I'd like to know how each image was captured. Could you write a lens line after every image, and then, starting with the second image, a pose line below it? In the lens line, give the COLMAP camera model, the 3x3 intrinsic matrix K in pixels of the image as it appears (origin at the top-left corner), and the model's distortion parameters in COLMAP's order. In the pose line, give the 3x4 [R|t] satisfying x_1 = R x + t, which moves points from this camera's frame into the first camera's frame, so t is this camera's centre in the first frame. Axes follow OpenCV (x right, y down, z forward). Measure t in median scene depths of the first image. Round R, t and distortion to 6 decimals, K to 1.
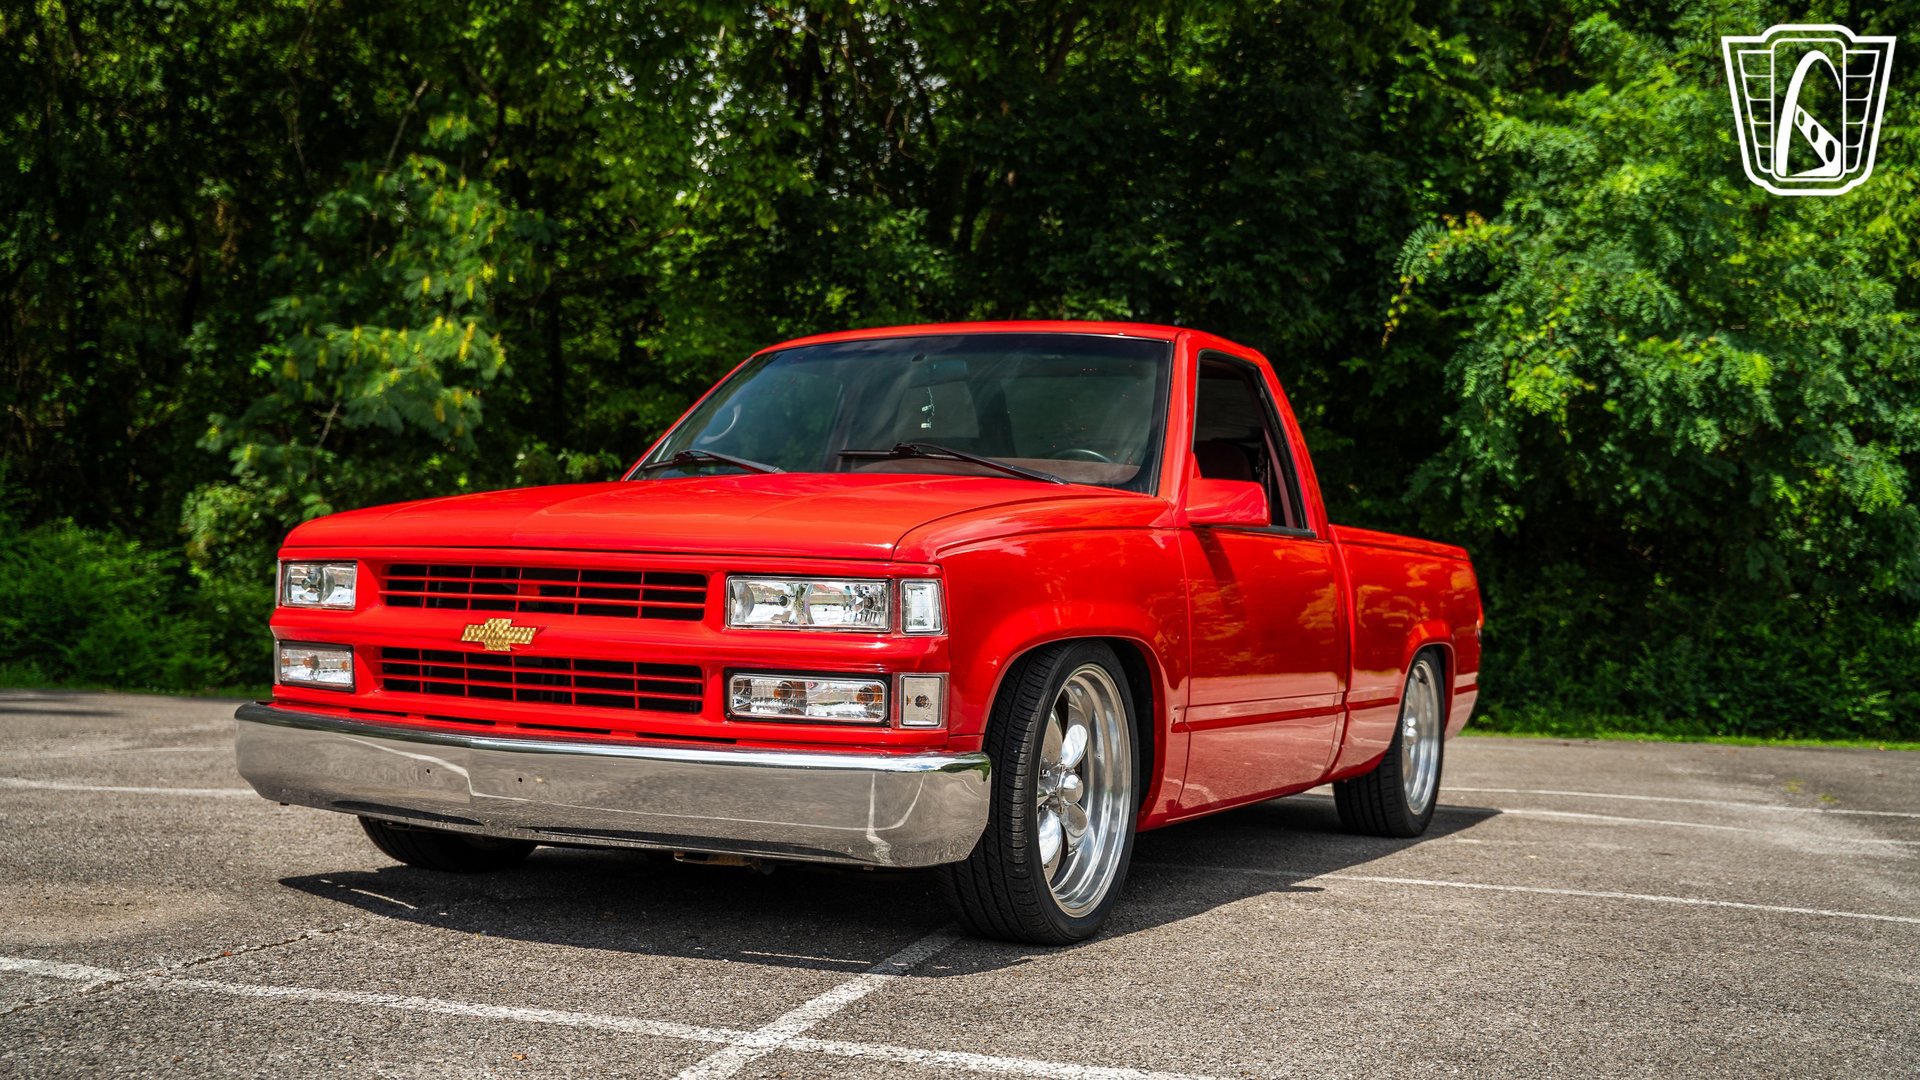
lens RADIAL K [[1873.3, 0, 965.1], [0, 1873.3, 537.7], [0, 0, 1]] dist [-0.070832, 0.202932]
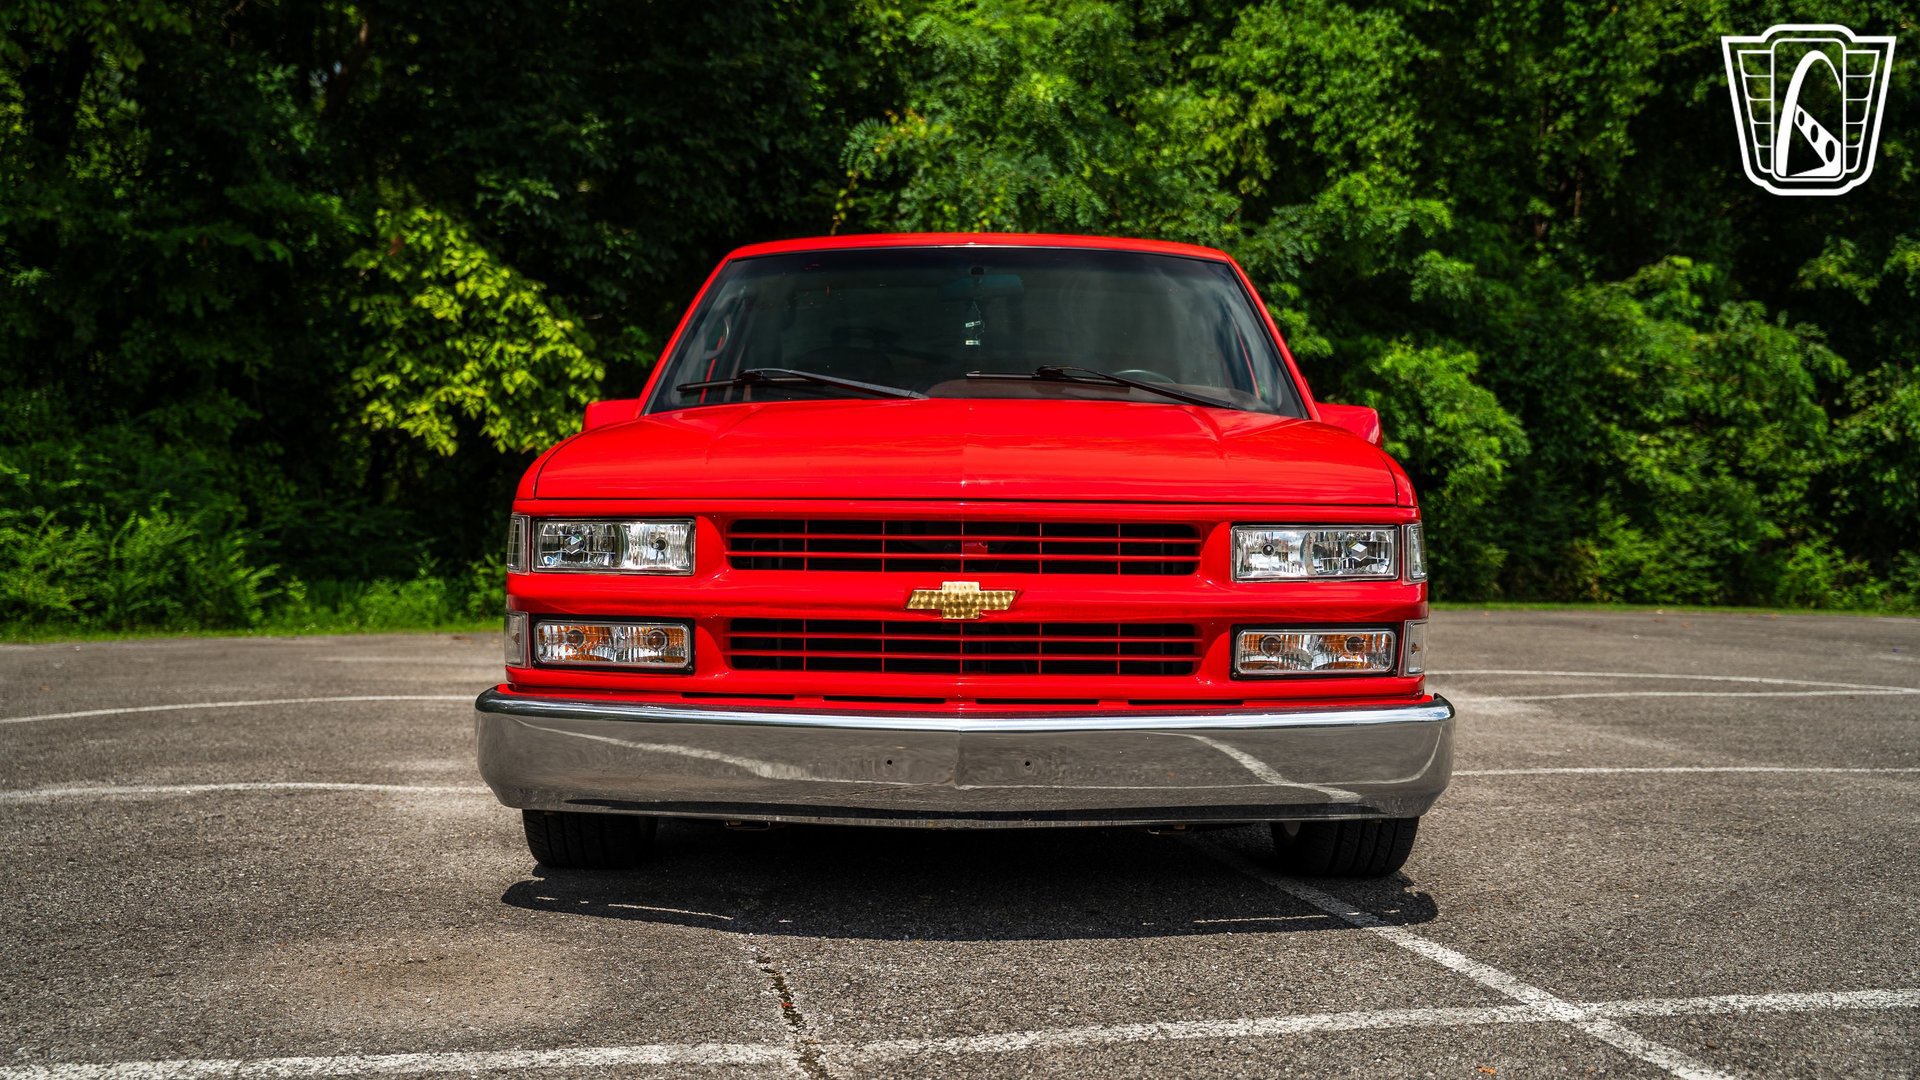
lens RADIAL K [[1874.6, 0, 961.1], [0, 1874.6, 551.0], [0, 0, 1]] dist [-0.074091, 0.210146]
pose [[0.895749, -0.037468, 0.442979, -0.147122], [0.005261, 0.997266, 0.073713, -0.008188], [-0.444530, -0.063698, 0.893496, 0.050588]]
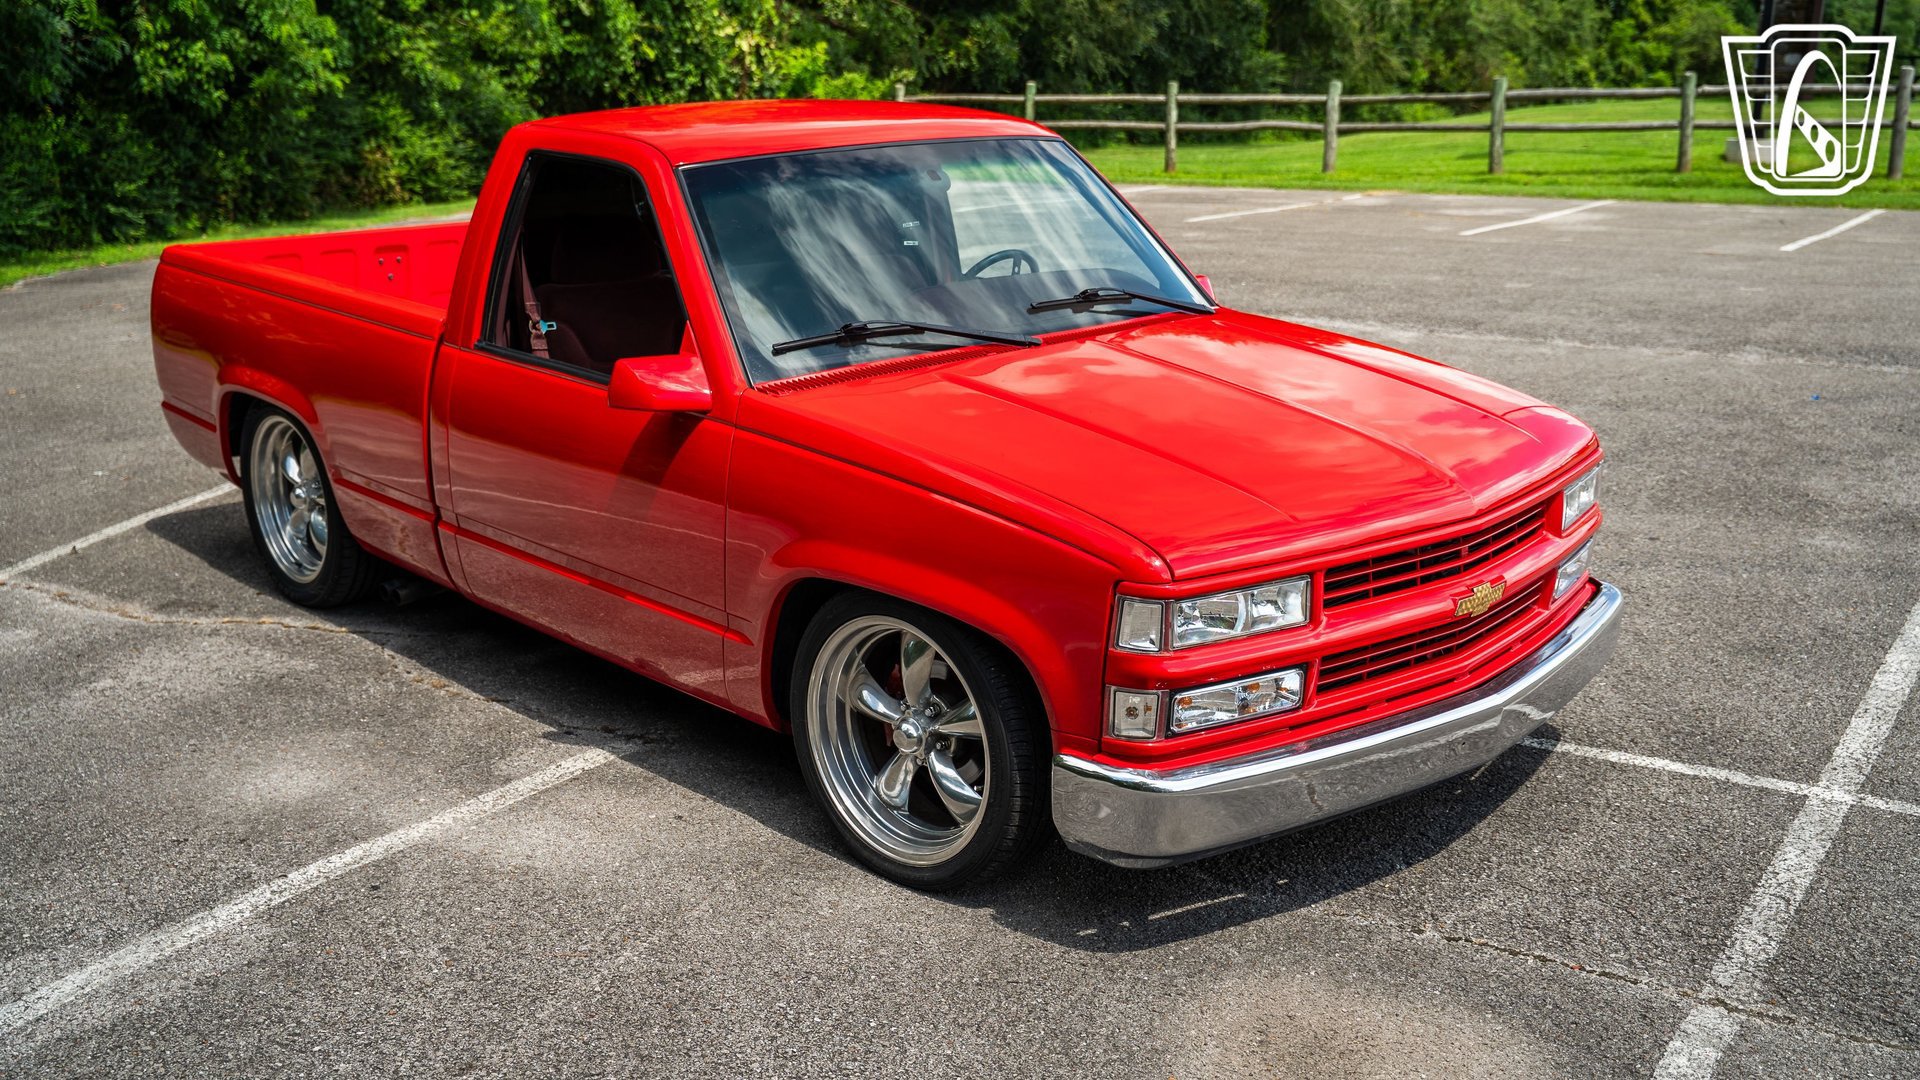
lens RADIAL K [[1889.1, 0, 962.8], [0, 1889.1, 549.3], [0, 0, 1]] dist [-0.077468, 0.225111]
pose [[0.325194, -0.293788, 0.898853, -0.298330], [-0.020842, 0.948059, 0.317412, -0.070765], [-0.945418, -0.121955, 0.302180, 0.221637]]
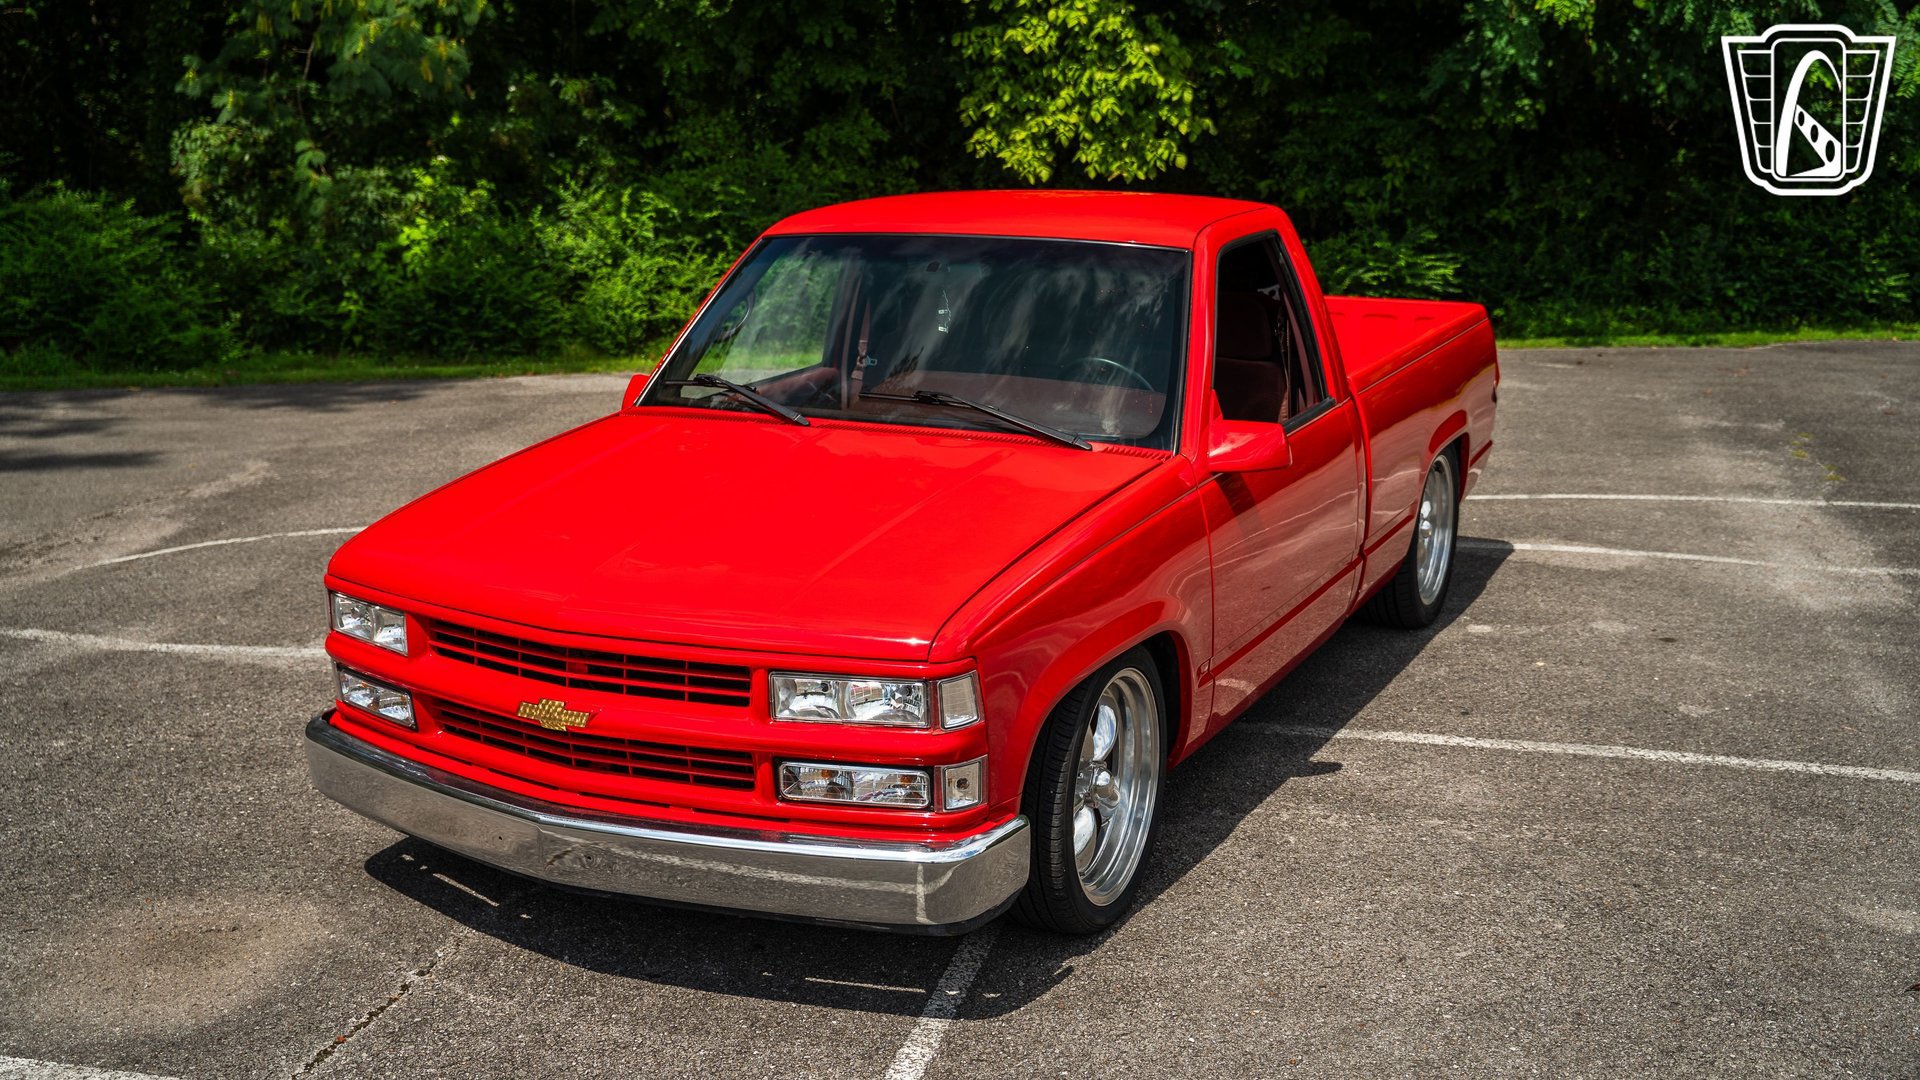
lens RADIAL K [[1872.0, 0, 969.9], [0, 1872.0, 529.5], [0, 0, 1]] dist [-0.067216, 0.204438]
pose [[0.998975, -0.044128, -0.010084, -0.000442], [0.045223, 0.963422, 0.264146, -0.072417], [-0.001941, -0.264331, 0.964430, 0.004660]]
